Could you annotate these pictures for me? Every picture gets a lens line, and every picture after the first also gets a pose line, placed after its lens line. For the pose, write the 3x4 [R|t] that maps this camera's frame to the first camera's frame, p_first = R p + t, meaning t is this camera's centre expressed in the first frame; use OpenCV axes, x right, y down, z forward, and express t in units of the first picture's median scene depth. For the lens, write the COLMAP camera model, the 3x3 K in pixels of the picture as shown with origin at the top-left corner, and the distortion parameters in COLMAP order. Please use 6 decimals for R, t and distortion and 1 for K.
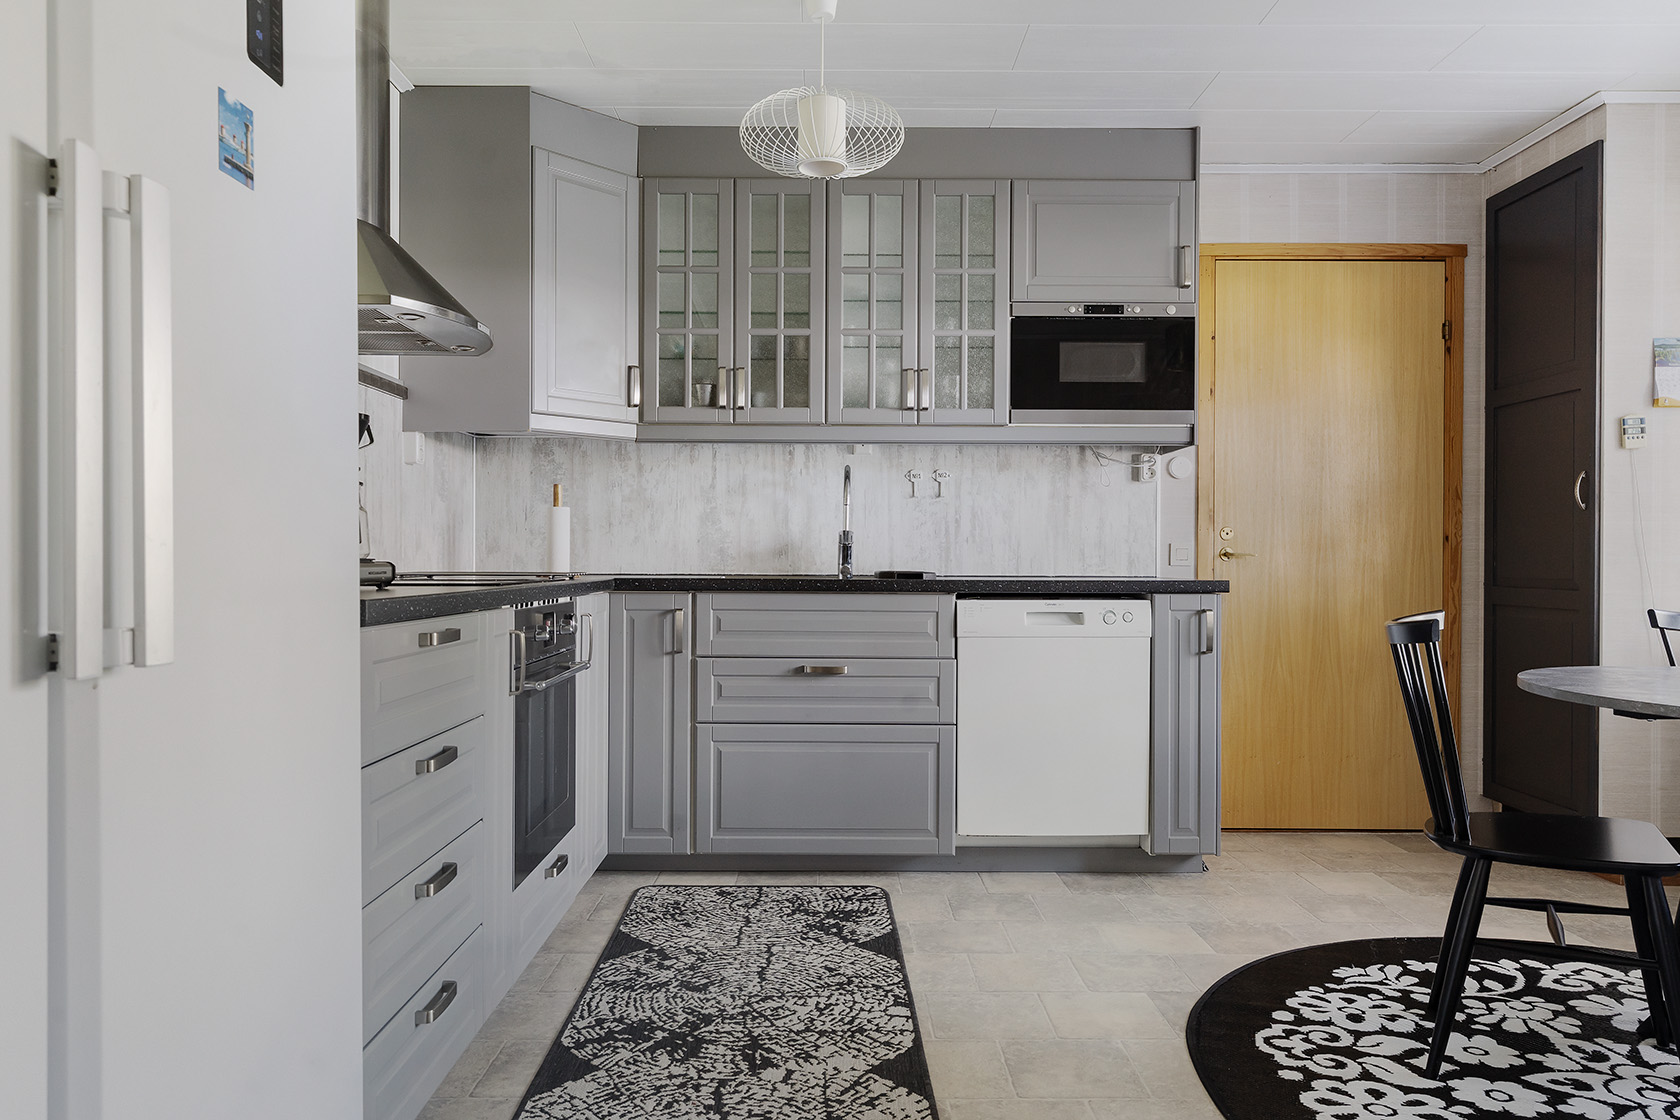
lens RADIAL K [[1121.7, 0, 837.8], [0, 1121.7, 569.5], [0, 0, 1]] dist [-0.001379, 0.000194]
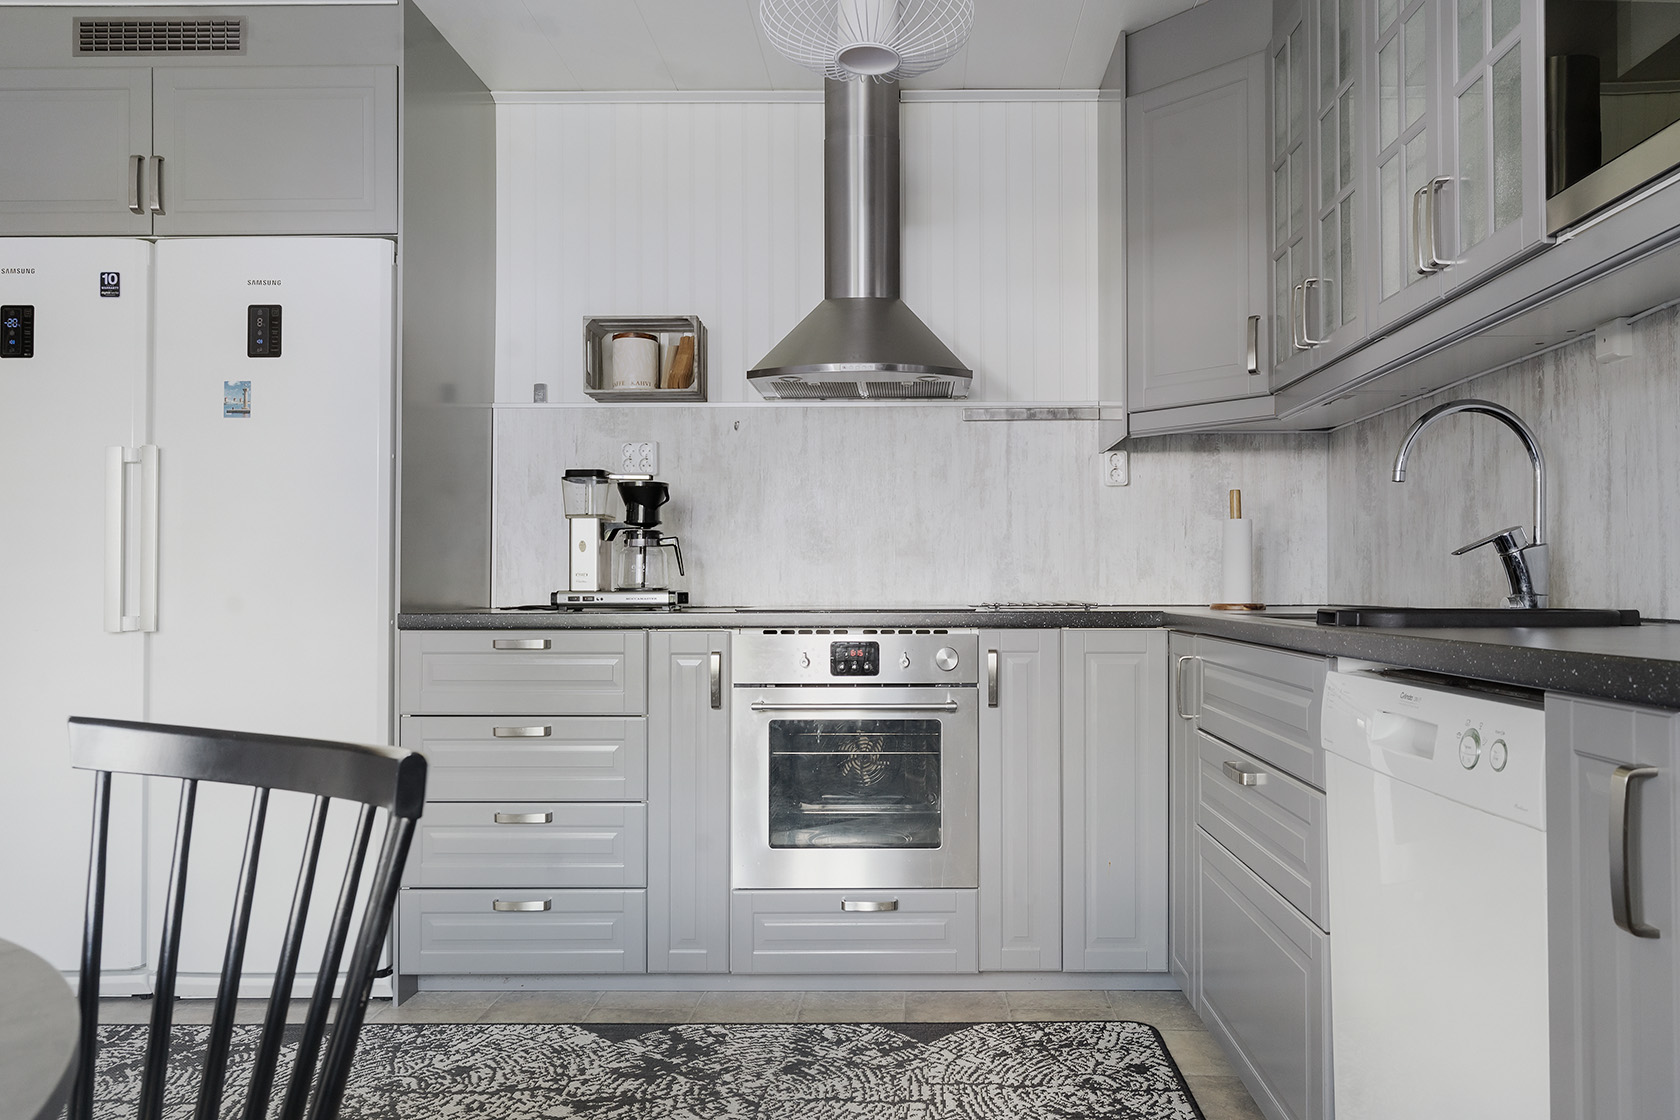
lens RADIAL K [[1180.8, 0, 843.3], [0, 1180.8, 555.4], [0, 0, 1]] dist [-0.003250, 0.000479]
pose [[-0.045034, -0.027172, -0.998616, 0.791698], [-0.005766, 0.999620, -0.026939, -0.007739], [0.998969, 0.004545, -0.045174, 1.049461]]
